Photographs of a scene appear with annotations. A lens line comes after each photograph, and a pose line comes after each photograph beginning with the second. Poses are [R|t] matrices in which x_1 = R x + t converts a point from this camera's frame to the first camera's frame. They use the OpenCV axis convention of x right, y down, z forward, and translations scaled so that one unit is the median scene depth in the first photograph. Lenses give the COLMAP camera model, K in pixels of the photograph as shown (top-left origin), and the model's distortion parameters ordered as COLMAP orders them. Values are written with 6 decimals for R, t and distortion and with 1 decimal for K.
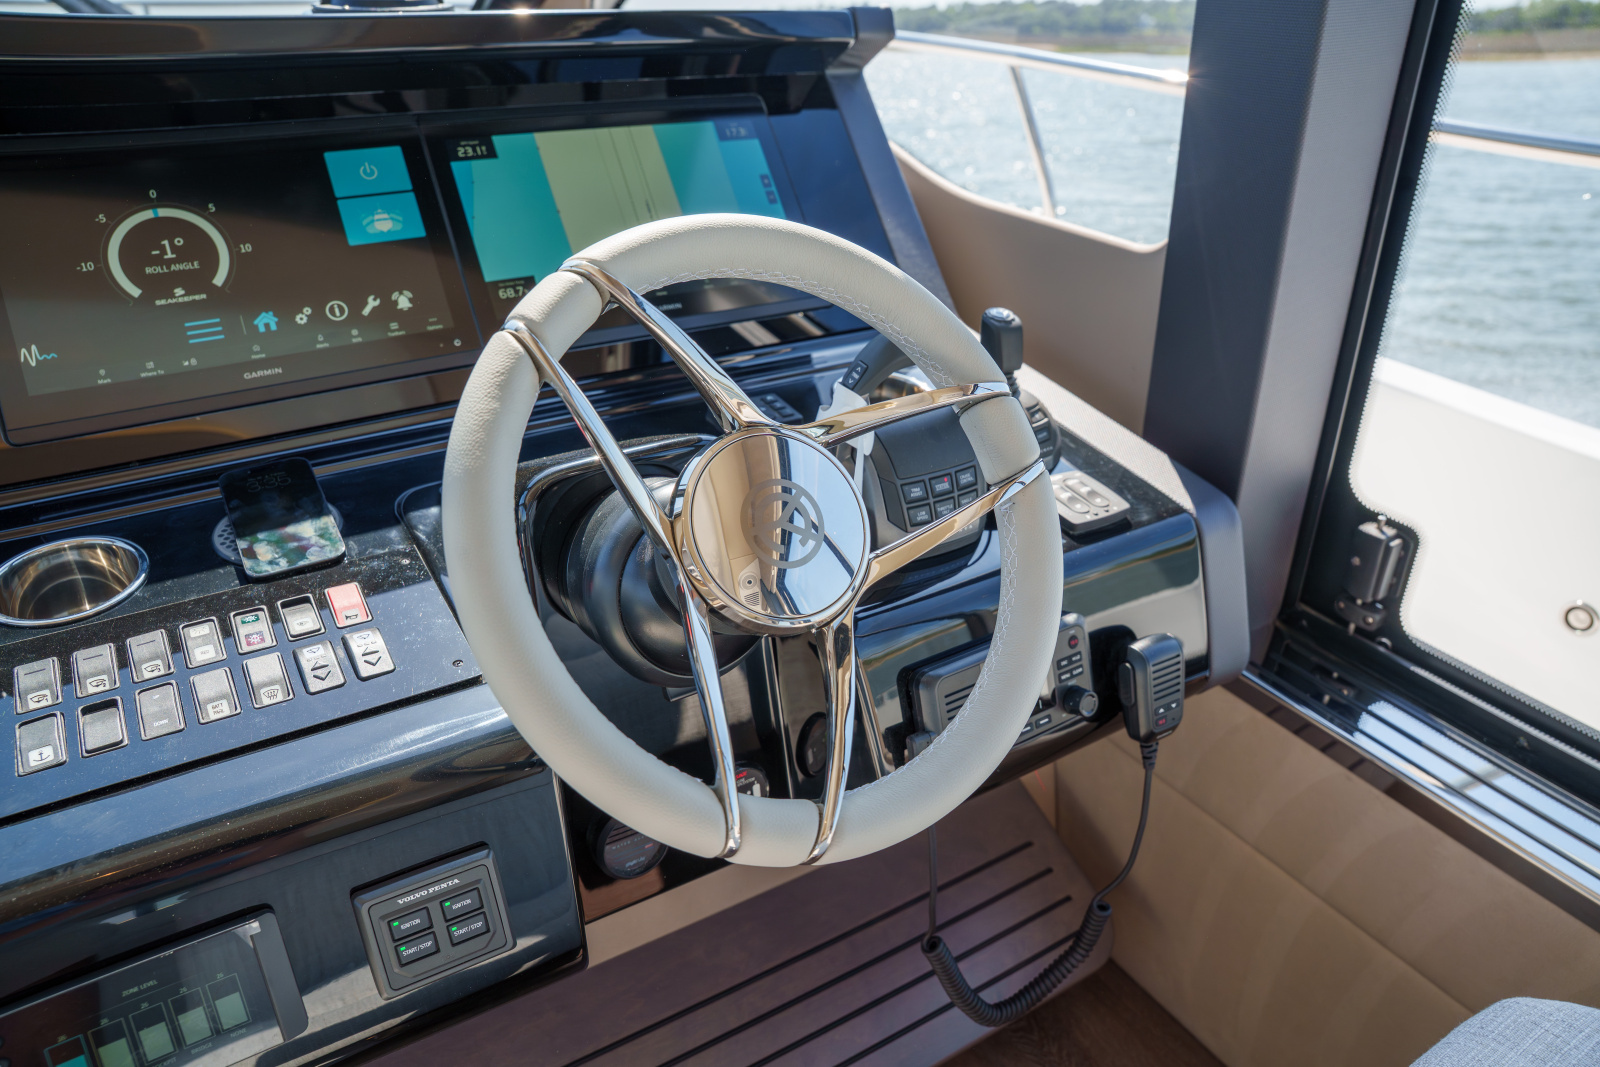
lens RADIAL K [[1094.4, 0, 800.0], [0, 1094.4, 533.5], [0, 0, 1]] dist [-0.163783, 0.127632]
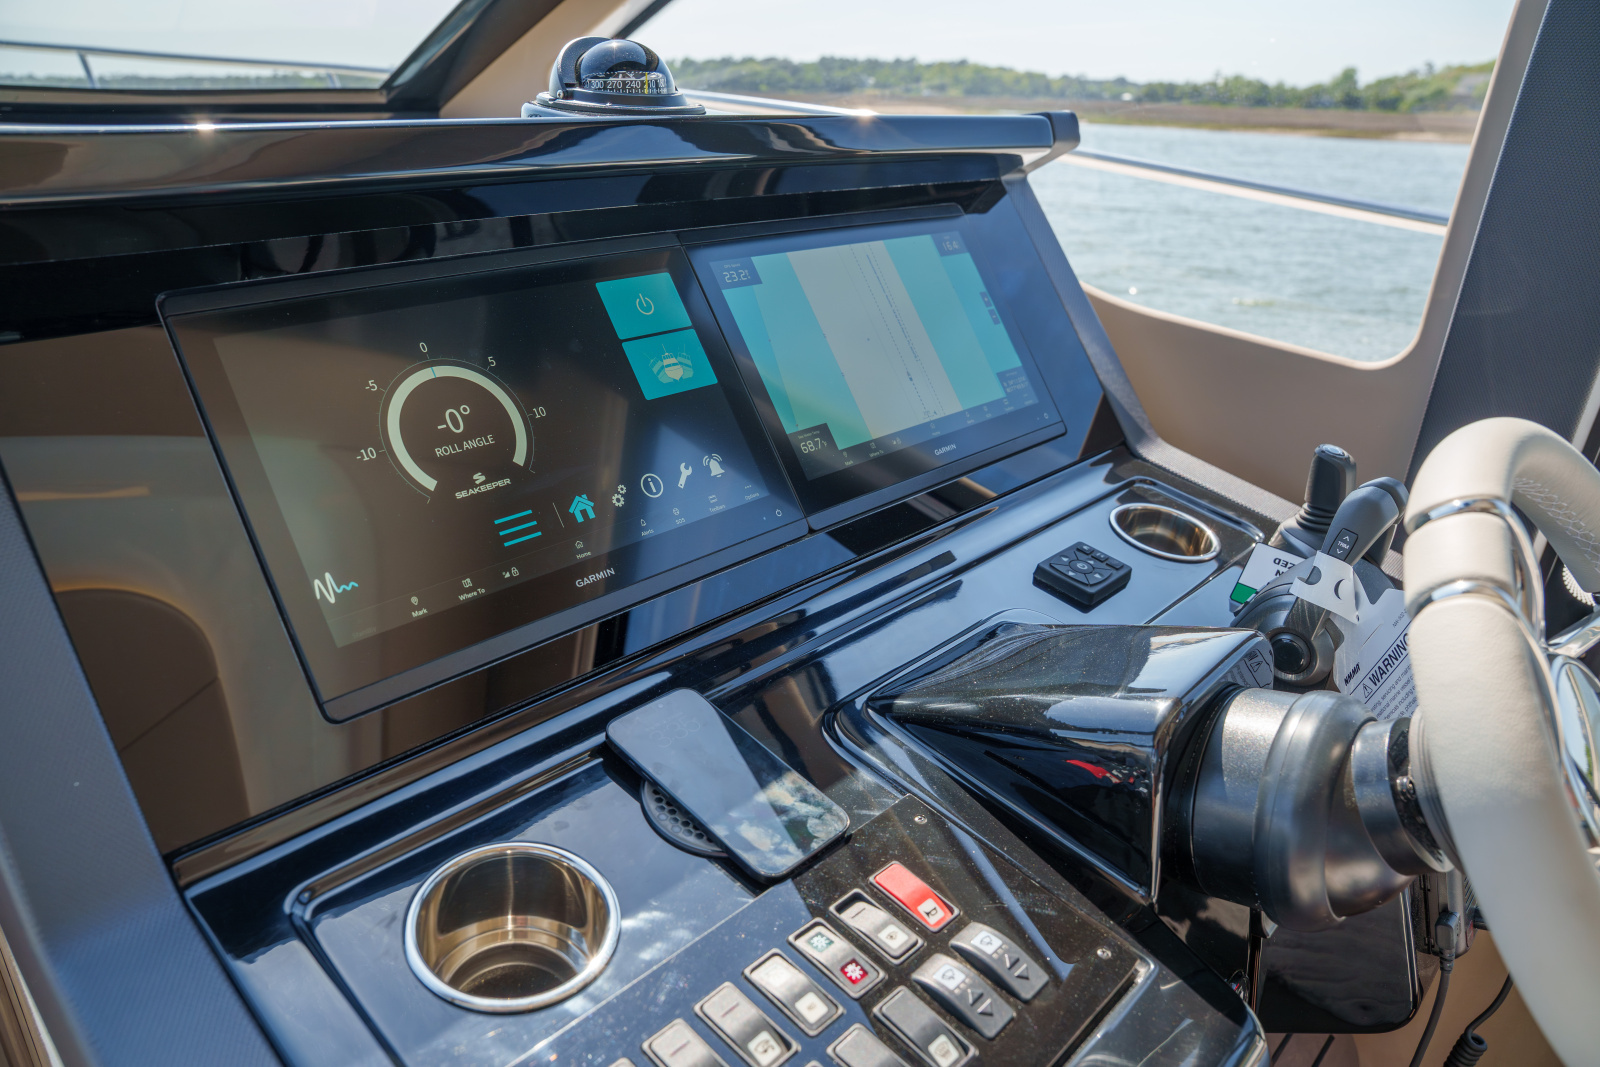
lens RADIAL K [[1094.4, 0, 800.0], [0, 1094.4, 533.5], [0, 0, 1]] dist [-0.163783, 0.127632]
pose [[0.968645, -0.072664, 0.237587, -0.547461], [0.083070, 0.995961, -0.034072, -0.143823], [-0.234151, 0.052740, 0.970769, 0.197772]]
